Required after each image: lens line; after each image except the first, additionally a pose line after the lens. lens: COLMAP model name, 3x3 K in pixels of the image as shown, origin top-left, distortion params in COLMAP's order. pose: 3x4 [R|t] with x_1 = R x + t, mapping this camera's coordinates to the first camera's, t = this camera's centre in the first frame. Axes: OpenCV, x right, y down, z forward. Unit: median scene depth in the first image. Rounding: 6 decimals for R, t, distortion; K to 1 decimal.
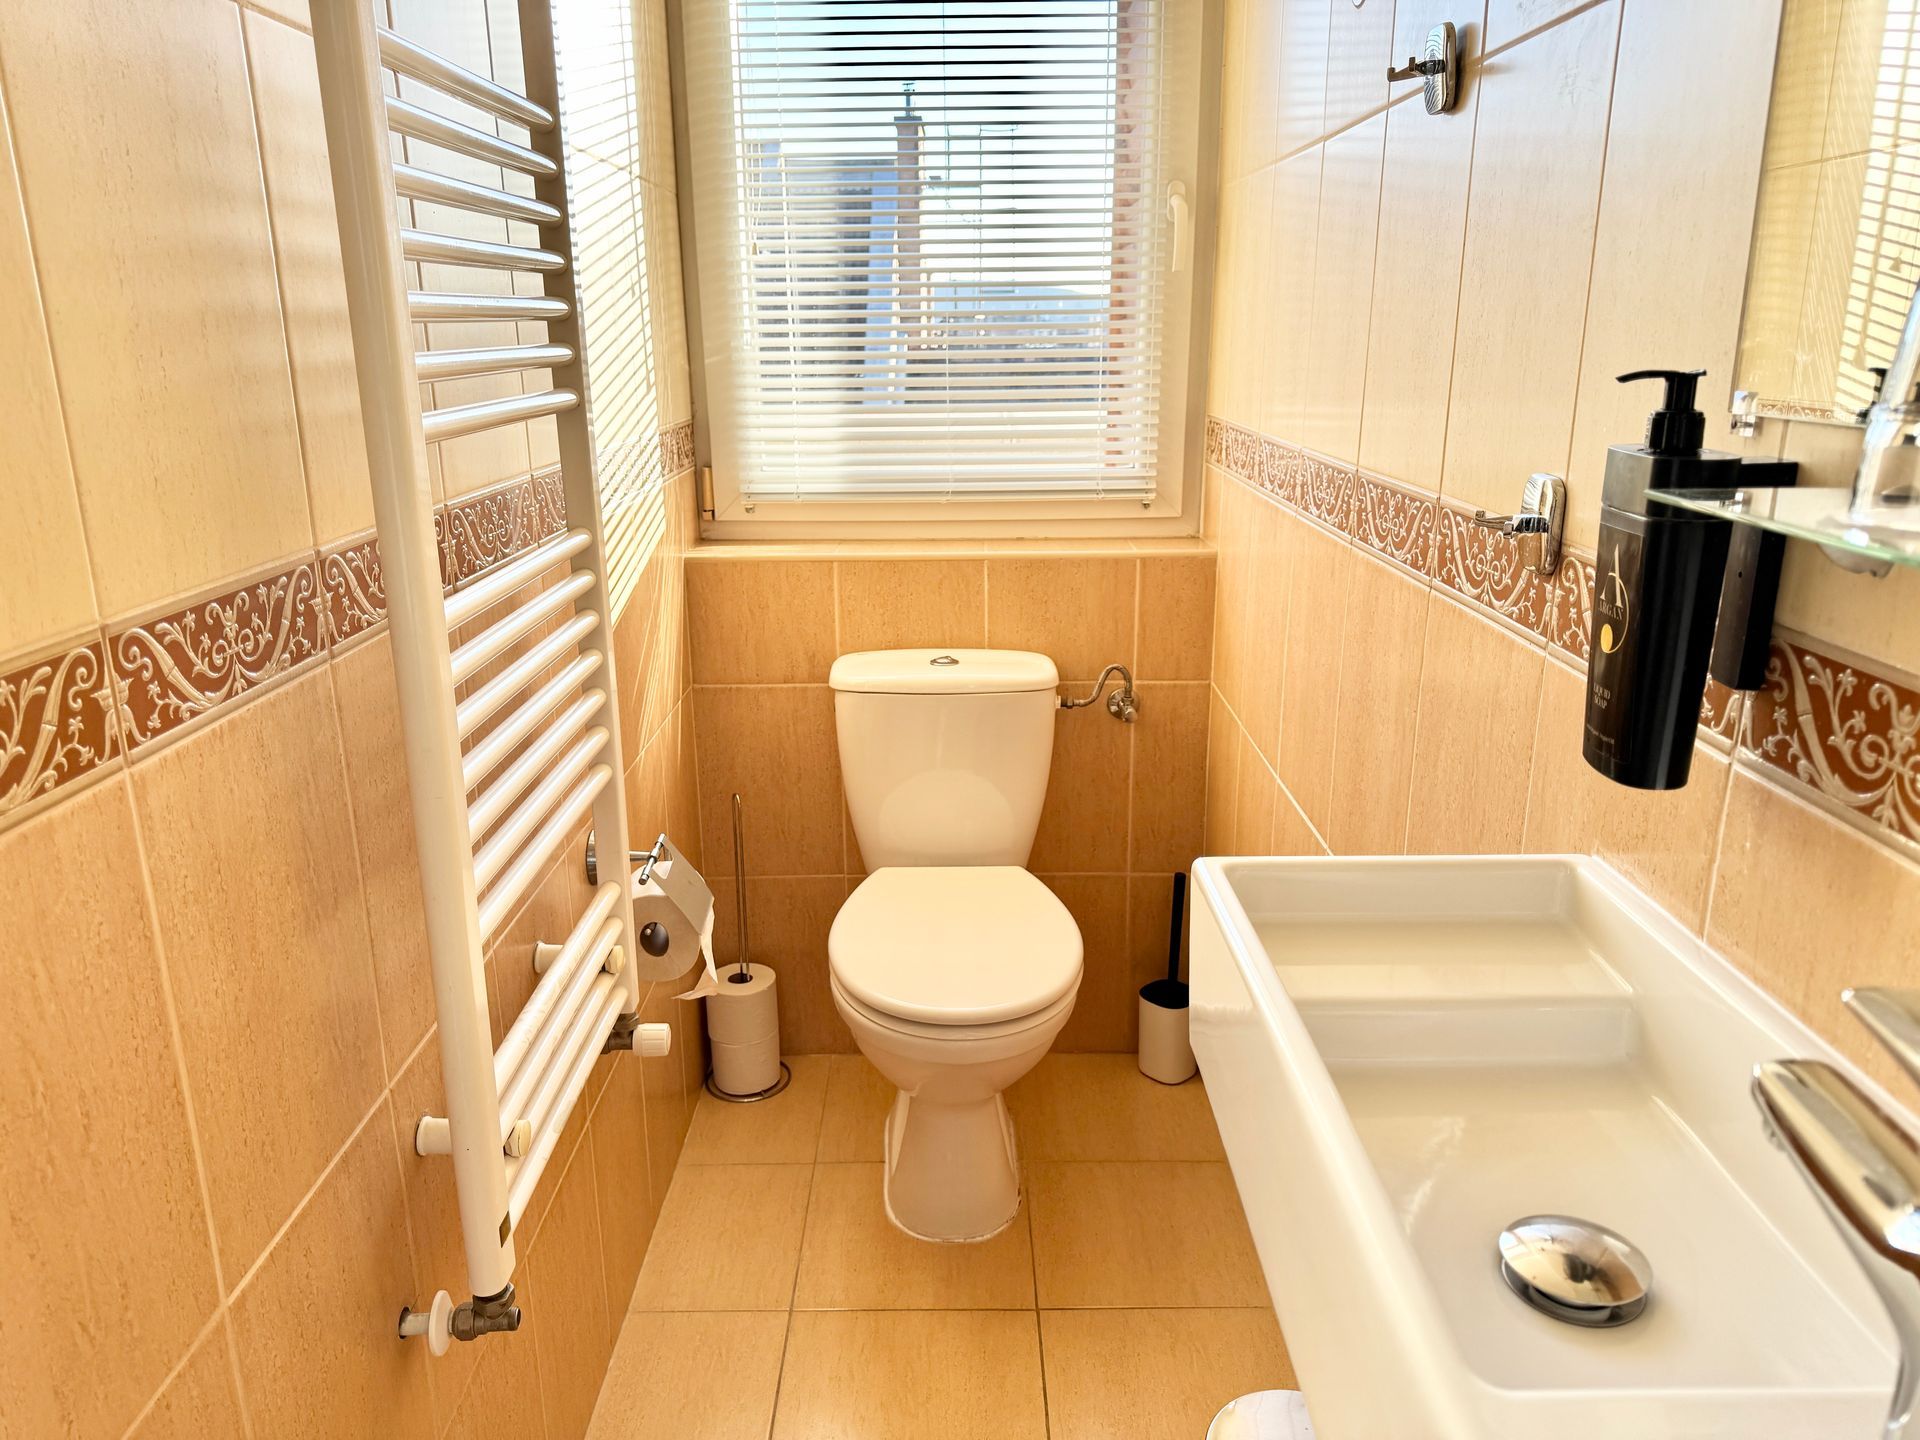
lens RADIAL K [[1411.3, 0, 837.9], [0, 1411.3, 721.9], [0, 0, 1]] dist [0.040724, -0.087103]
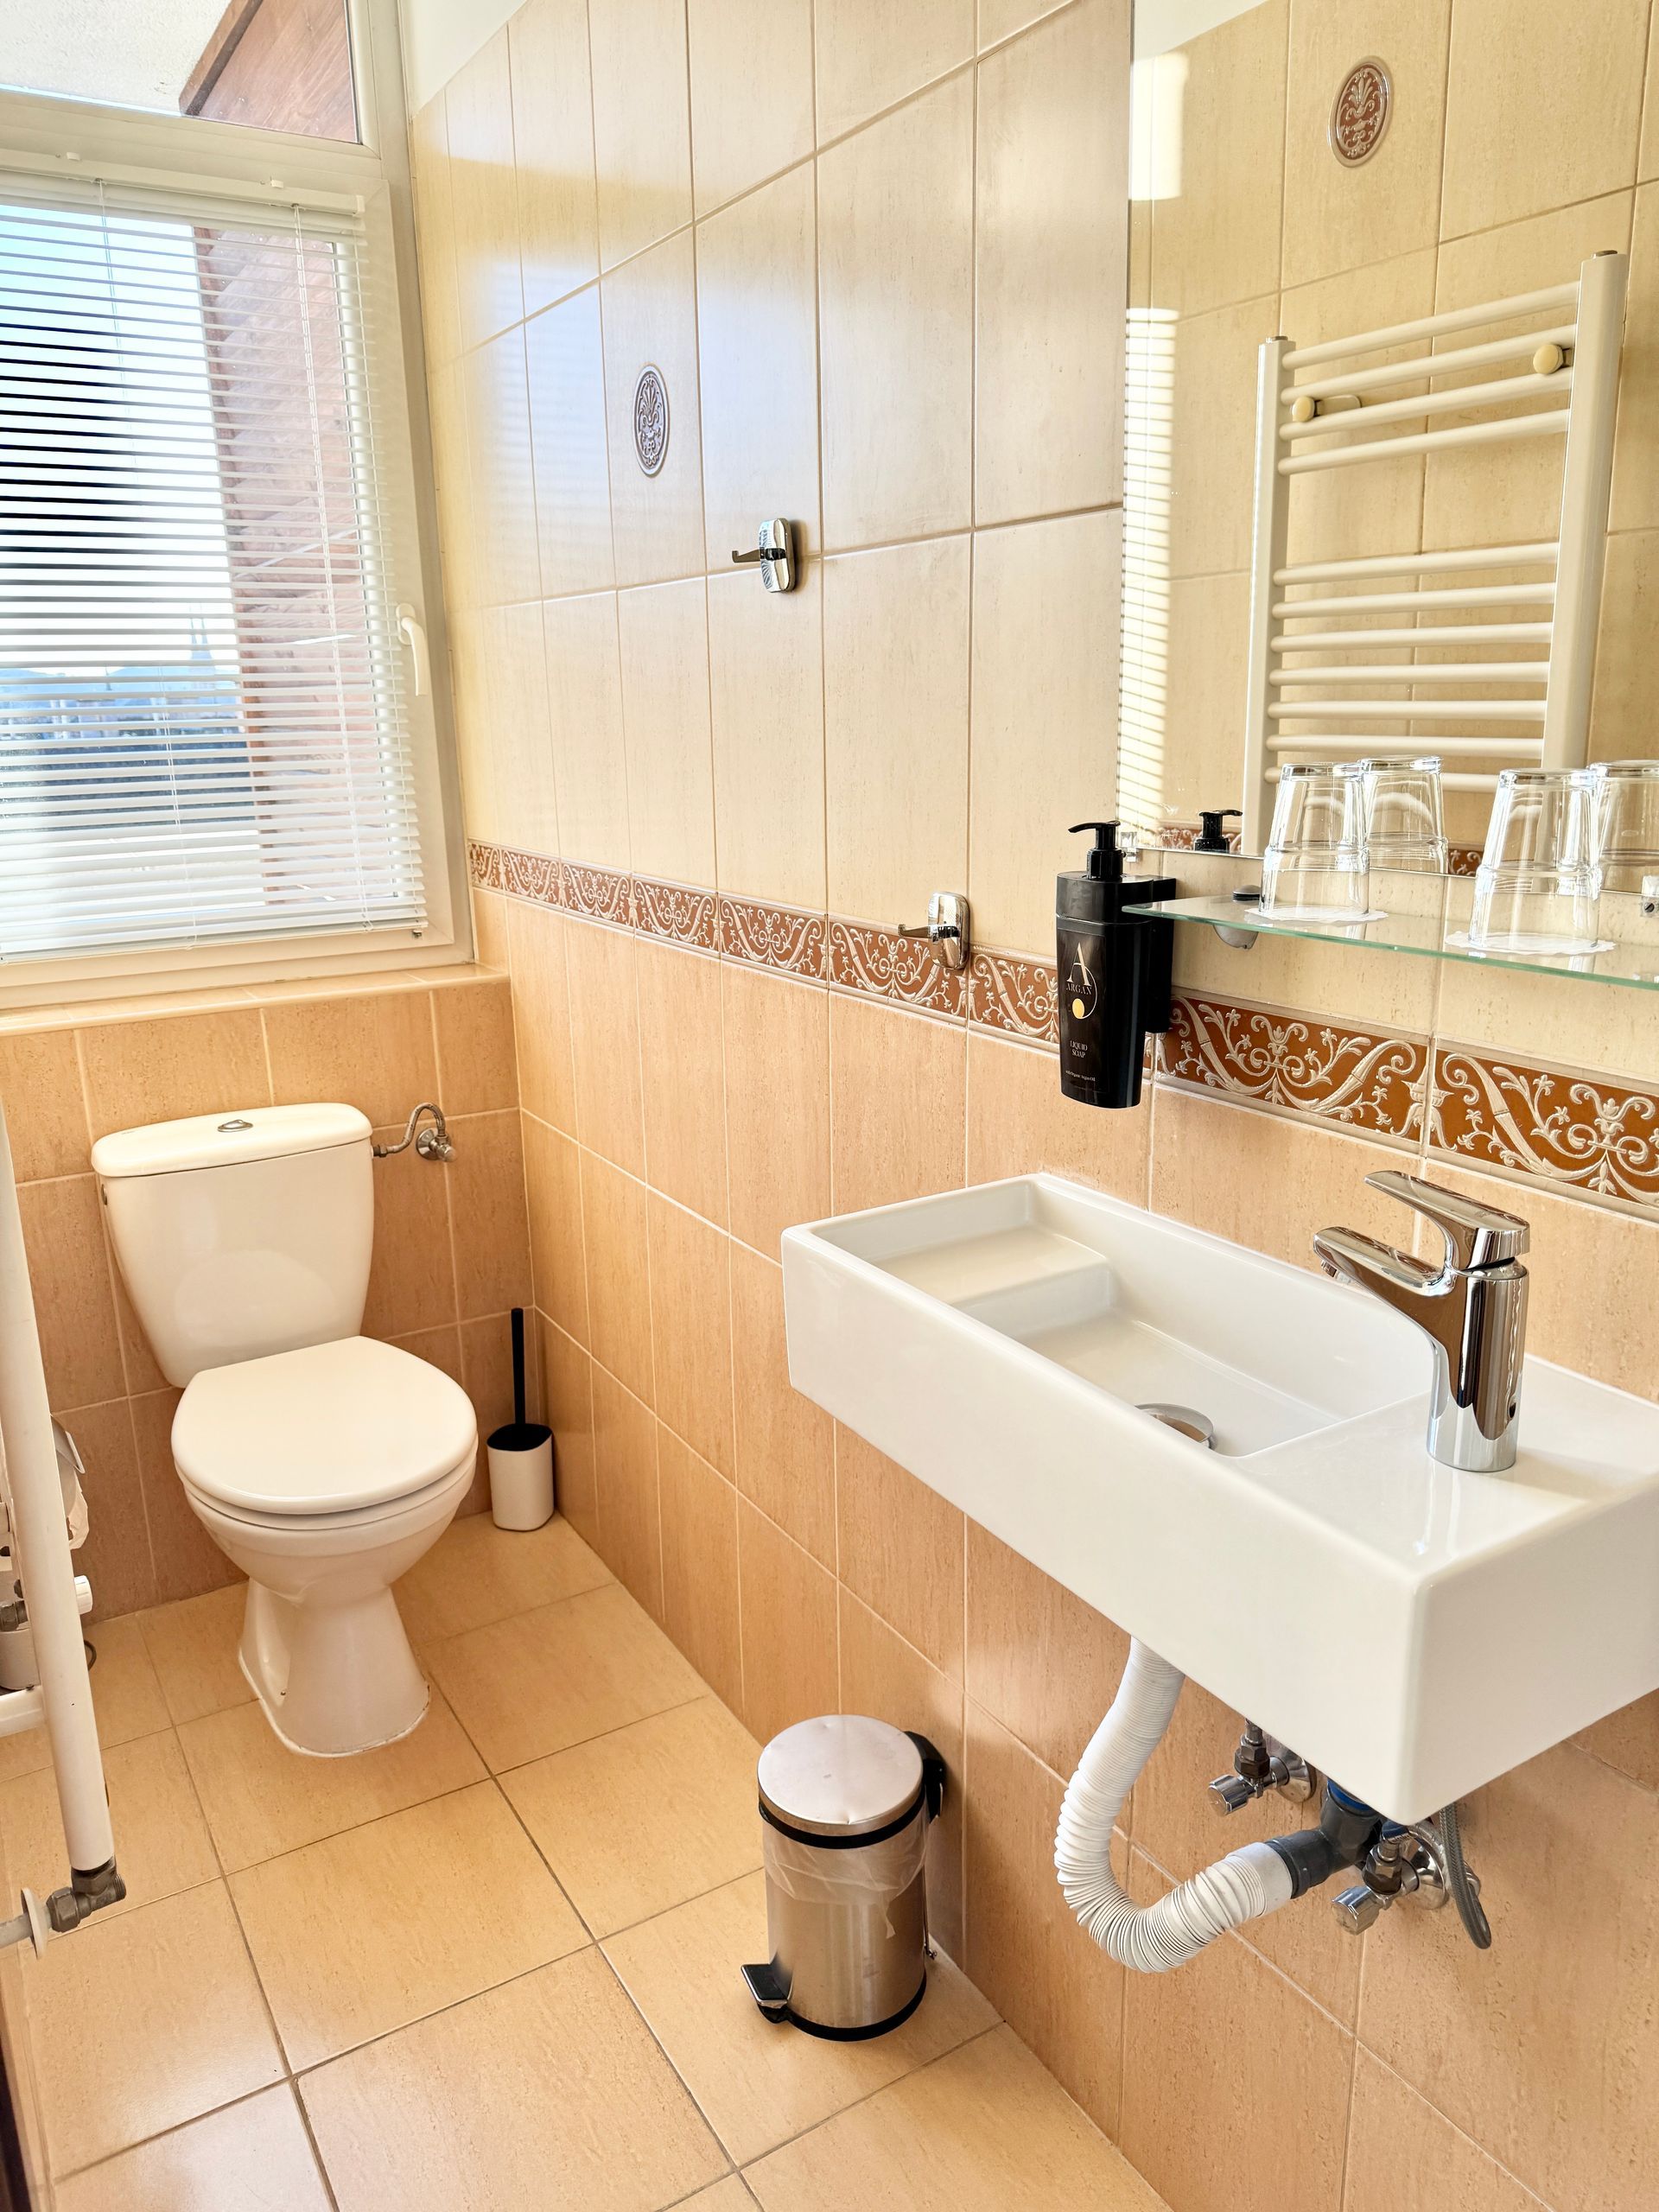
lens RADIAL K [[1625.9, 0, 824.2], [0, 1625.9, 1110.0], [0, 0, 1]] dist [0.040724, -0.087103]
pose [[0.841755, -0.137452, 0.522069, -0.250519], [0.156355, 0.987669, 0.007938, -0.005071], [-0.516722, 0.074946, 0.852866, -0.120170]]
